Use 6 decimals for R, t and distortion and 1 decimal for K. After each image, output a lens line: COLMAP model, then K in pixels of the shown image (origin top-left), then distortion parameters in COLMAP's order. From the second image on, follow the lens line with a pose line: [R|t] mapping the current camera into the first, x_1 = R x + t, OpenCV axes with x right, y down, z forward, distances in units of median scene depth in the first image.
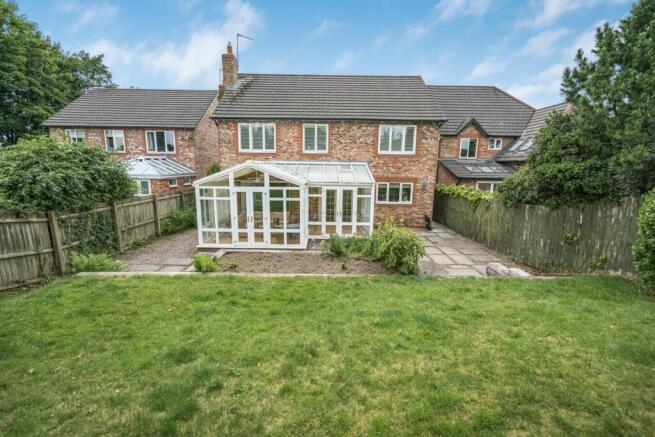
lens RADIAL K [[299.4, 0, 326.3], [0, 299.4, 212.7], [0, 0, 1]] dist [-0.002506, -0.000123]
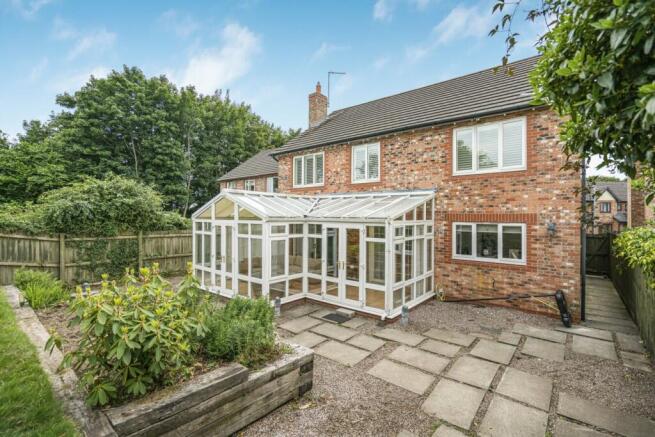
lens RADIAL K [[299.4, 0, 326.3], [0, 299.4, 212.7], [0, 0, 1]] dist [-0.002506, -0.000123]
pose [[0.768270, -0.013845, -0.639976, 0.367510], [-0.098992, 0.985169, -0.140149, -0.012471], [0.632425, 0.171024, 0.755506, 0.399303]]
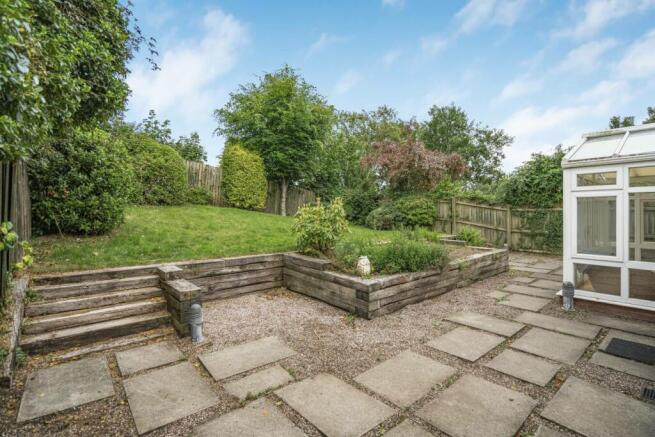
lens RADIAL K [[299.4, 0, 326.3], [0, 299.4, 212.7], [0, 0, 1]] dist [-0.002506, -0.000123]
pose [[-0.763502, -0.008403, -0.645751, 0.394276], [-0.107313, 0.987665, 0.114029, -0.018920], [0.636827, 0.156359, -0.754986, 0.830634]]
